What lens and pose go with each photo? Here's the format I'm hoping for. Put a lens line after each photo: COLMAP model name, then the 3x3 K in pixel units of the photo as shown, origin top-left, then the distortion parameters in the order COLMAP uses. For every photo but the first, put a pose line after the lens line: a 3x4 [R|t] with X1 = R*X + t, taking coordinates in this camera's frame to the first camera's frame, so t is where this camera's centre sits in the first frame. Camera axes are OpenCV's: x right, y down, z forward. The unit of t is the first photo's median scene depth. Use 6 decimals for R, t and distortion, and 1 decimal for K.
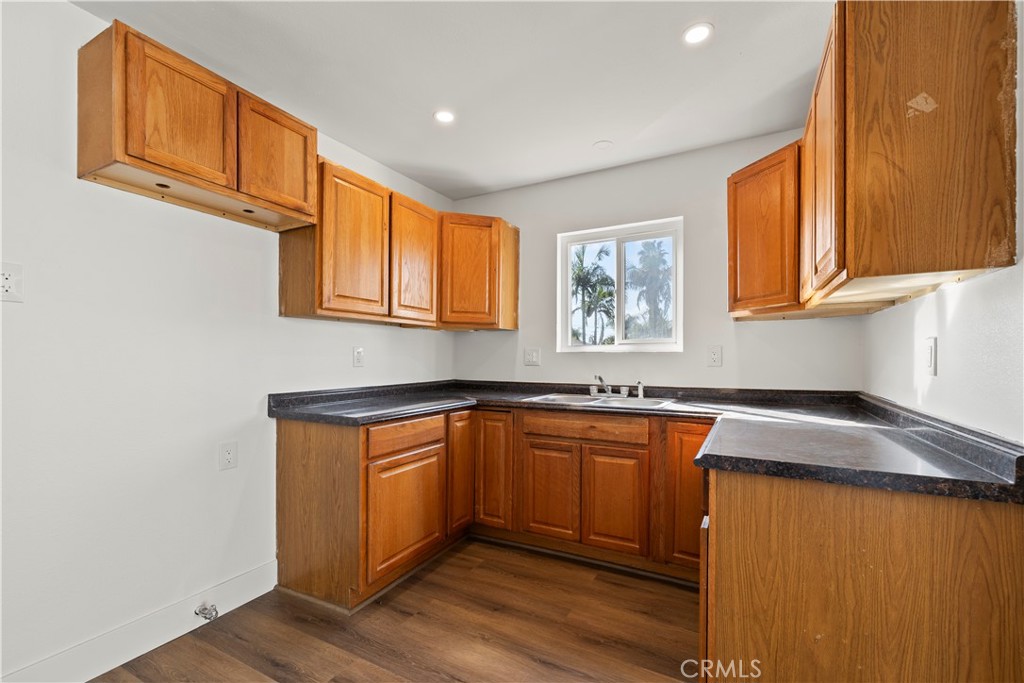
lens RADIAL K [[439.1, 0, 512.4], [0, 439.1, 359.1], [0, 0, 1]] dist [-0.001919, 0.001379]
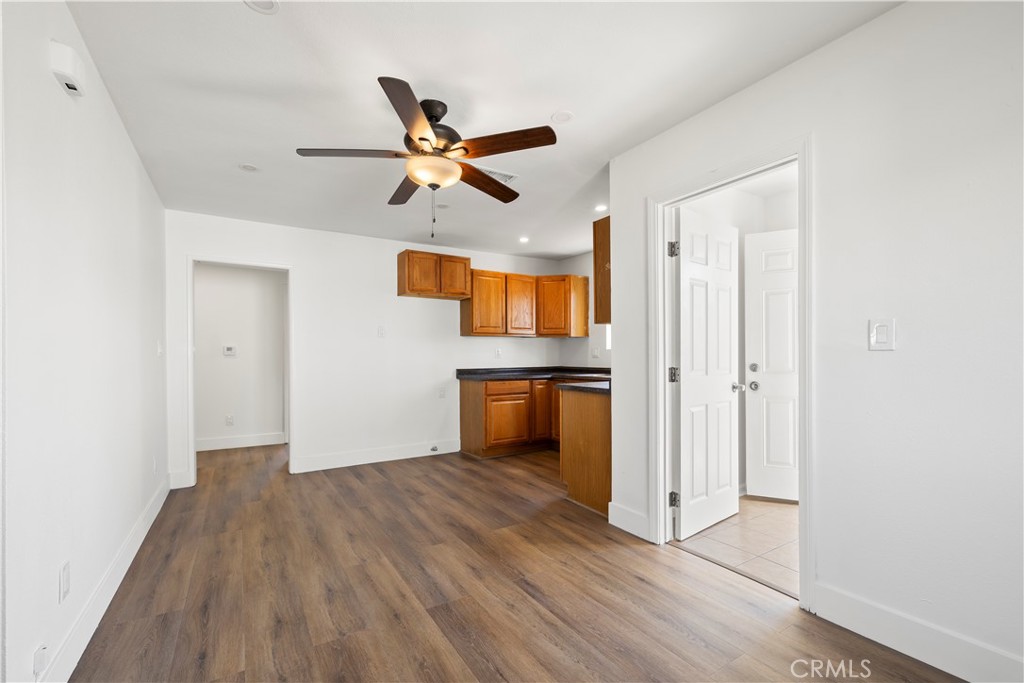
lens RADIAL K [[439.1, 0, 507.9], [0, 439.1, 358.9], [0, 0, 1]] dist [-0.001919, 0.001379]
pose [[0.867097, -0.003846, -0.498125, 0.920618], [0.006879, 0.999967, 0.004252, 0.017514], [0.498092, -0.007113, 0.867095, -0.976597]]
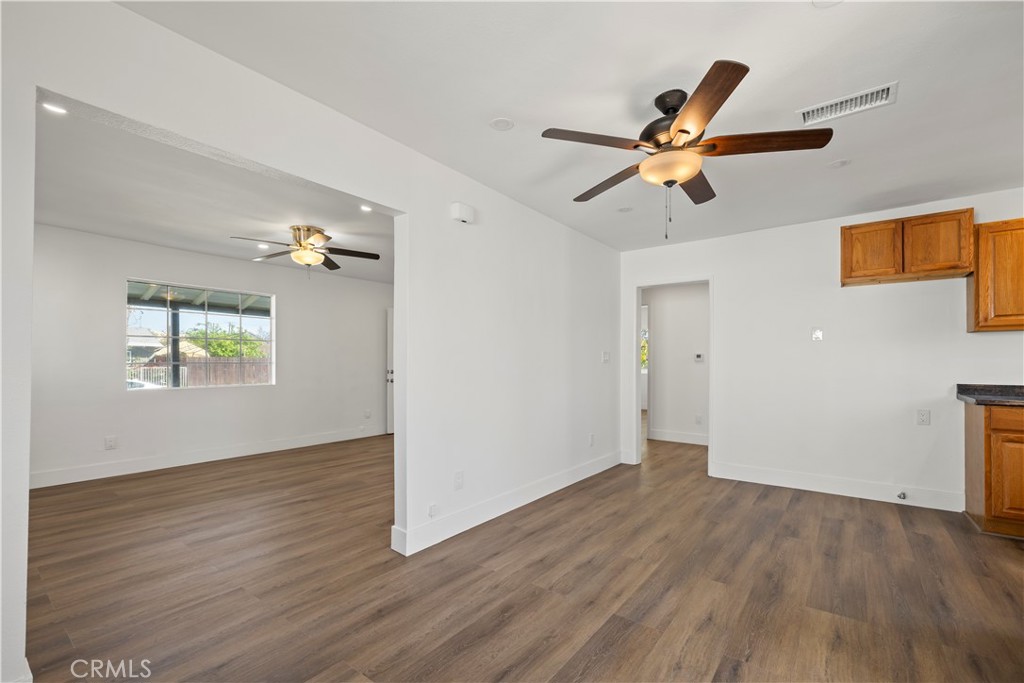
lens RADIAL K [[439.1, 0, 508.8], [0, 439.1, 362.0], [0, 0, 1]] dist [-0.001919, 0.001379]
pose [[-0.157803, -0.002919, -0.987466, 1.281855], [-0.001702, 0.999995, -0.002684, 0.009474], [0.987469, 0.001258, -0.157807, -0.329684]]
